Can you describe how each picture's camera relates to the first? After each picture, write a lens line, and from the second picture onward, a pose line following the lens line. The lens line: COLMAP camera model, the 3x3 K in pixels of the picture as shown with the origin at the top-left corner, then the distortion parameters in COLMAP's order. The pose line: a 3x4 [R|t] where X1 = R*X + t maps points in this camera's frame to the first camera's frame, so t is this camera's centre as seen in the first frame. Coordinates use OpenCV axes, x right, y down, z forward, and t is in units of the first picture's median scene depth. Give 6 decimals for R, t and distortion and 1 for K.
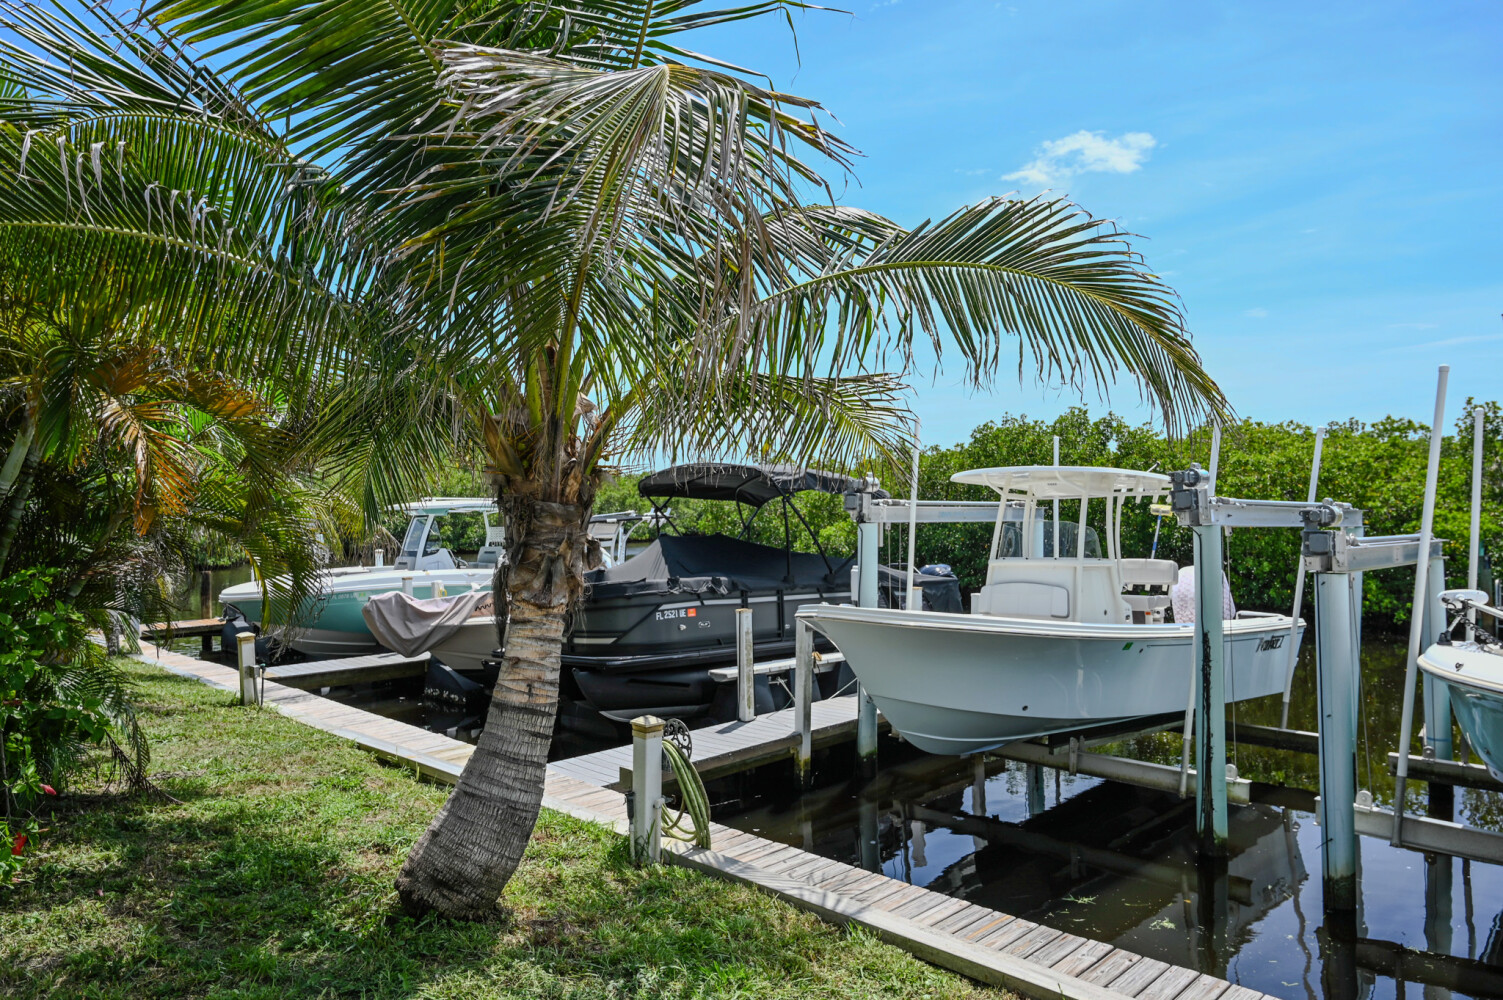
lens RADIAL K [[964.5, 0, 751.5], [0, 964.5, 500.0], [0, 0, 1]] dist [-0.021589, -0.002021]
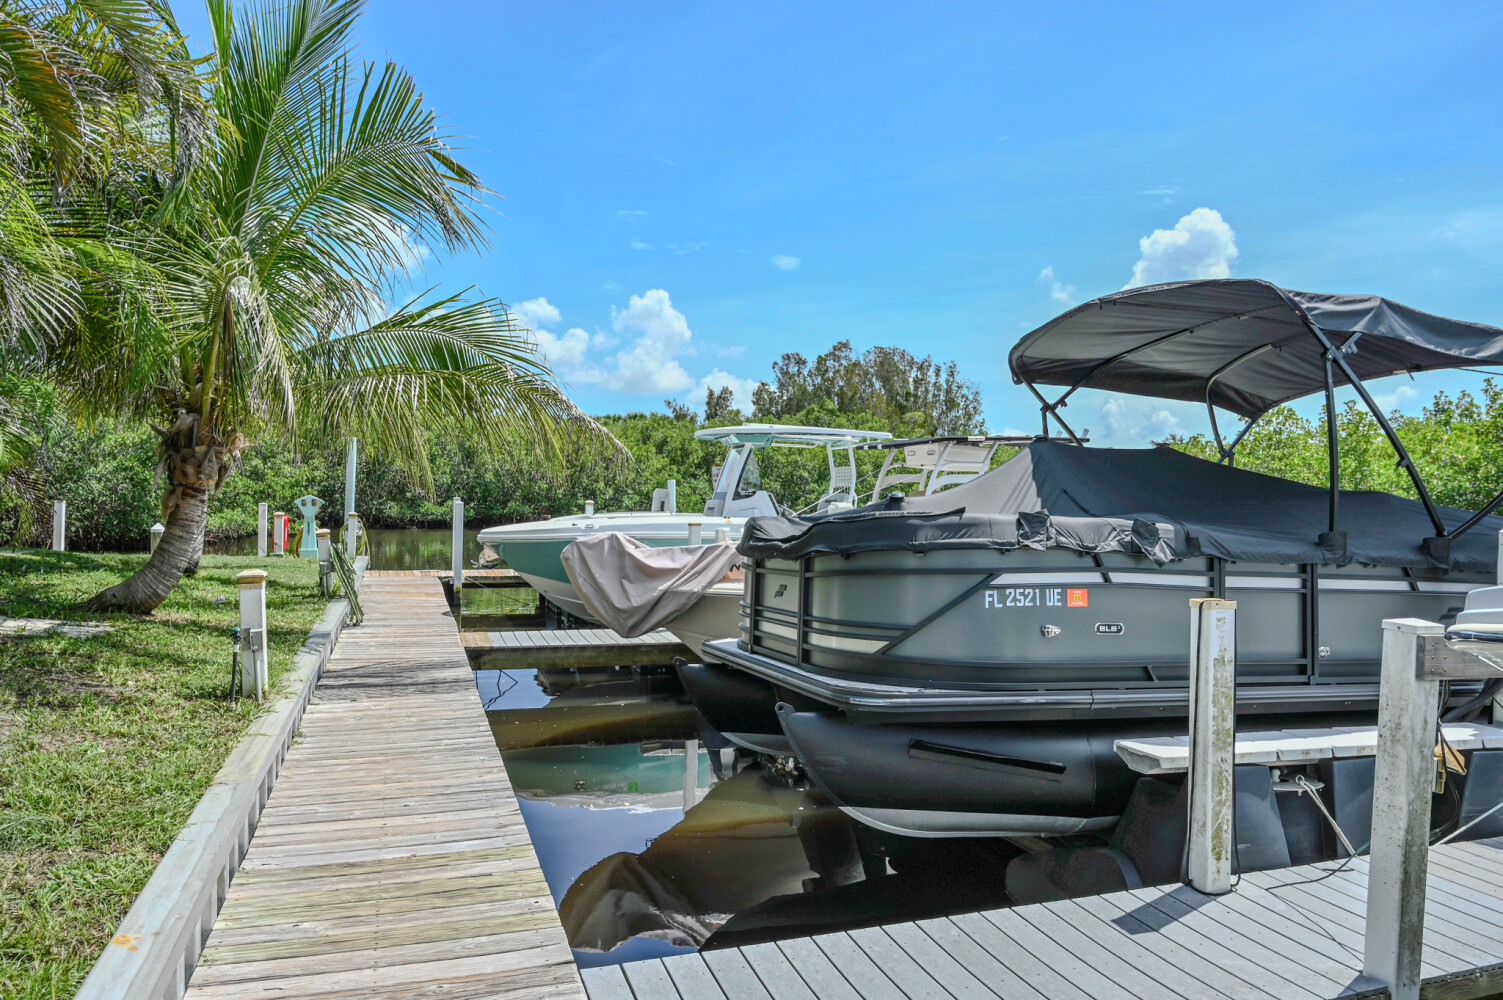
lens RADIAL K [[964.5, 0, 751.5], [0, 964.5, 500.0], [0, 0, 1]] dist [-0.021589, -0.002021]
pose [[0.893531, 0.034161, -0.447700, -0.002260], [-0.027740, 0.999397, 0.020894, 0.067777], [0.448144, -0.006250, 0.893939, 0.550056]]
